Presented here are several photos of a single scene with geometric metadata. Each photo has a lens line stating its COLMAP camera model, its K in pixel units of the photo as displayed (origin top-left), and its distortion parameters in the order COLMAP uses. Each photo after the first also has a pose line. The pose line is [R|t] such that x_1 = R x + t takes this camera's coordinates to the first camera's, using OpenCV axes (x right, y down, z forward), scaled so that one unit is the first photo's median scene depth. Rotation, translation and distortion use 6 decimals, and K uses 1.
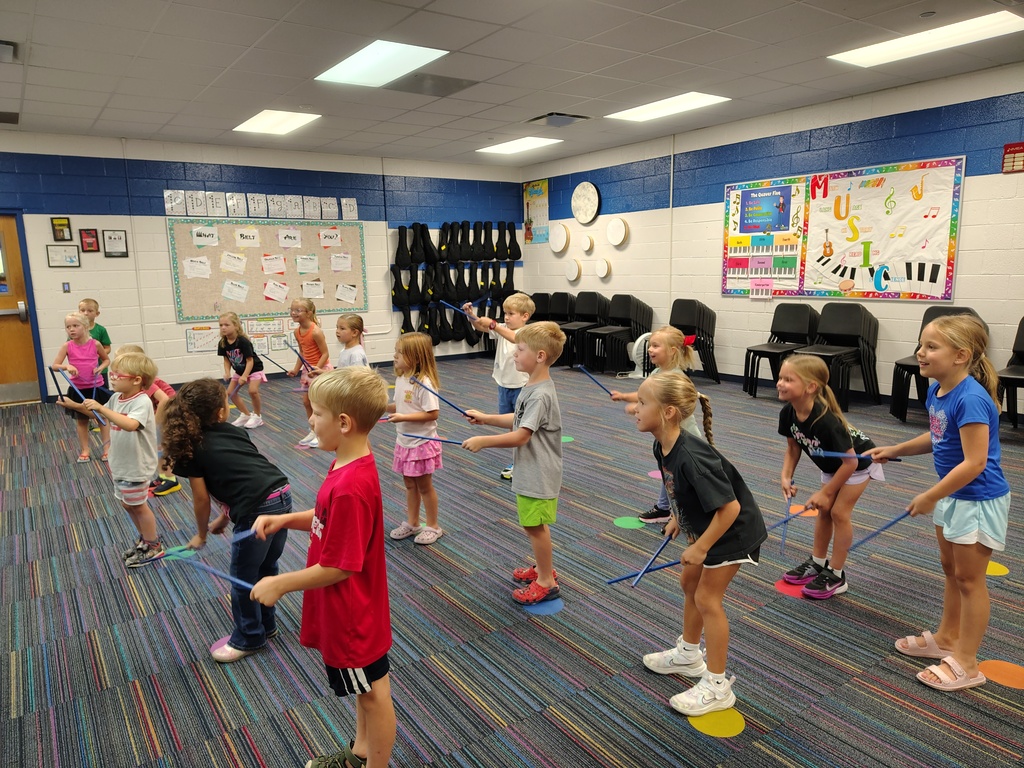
lens RADIAL K [[716.2, 0, 512.2], [0, 716.2, 386.2], [0, 0, 1]] dist [-0.009693, -0.000798]
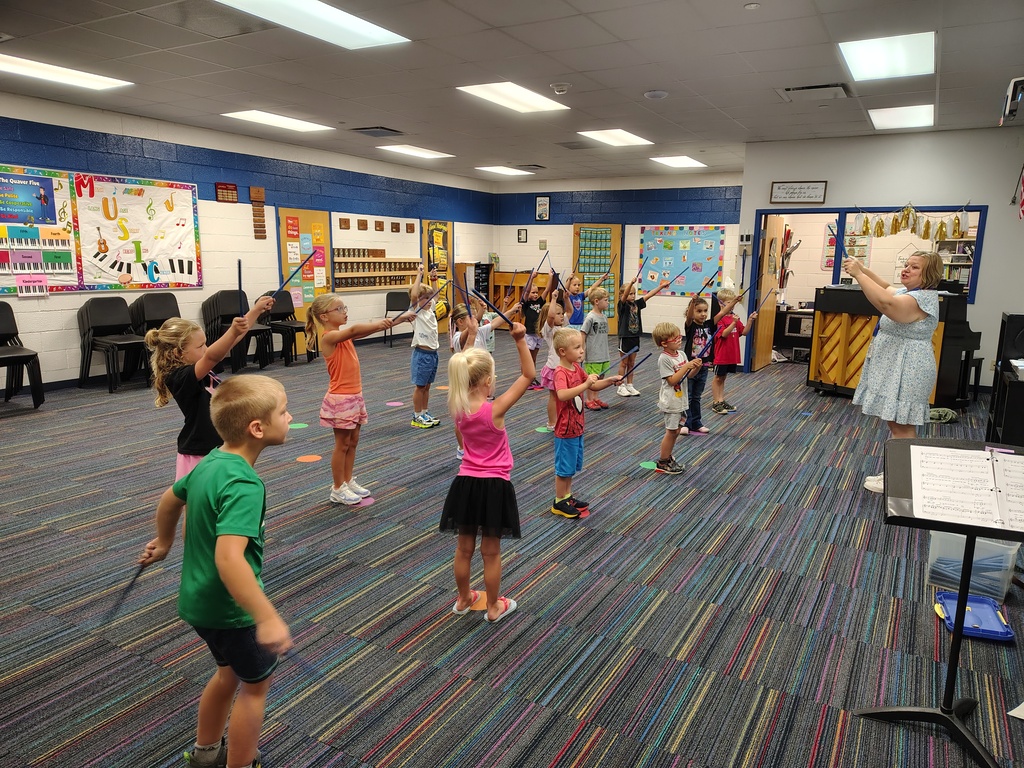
lens RADIAL K [[716.2, 0, 512.8], [0, 716.2, 386.1], [0, 0, 1]] dist [-0.009693, -0.000798]
pose [[-0.413437, -0.150799, 0.897959, -0.818314], [0.144404, 0.962850, 0.228183, -0.144836], [-0.899009, 0.224008, -0.376302, 0.899579]]
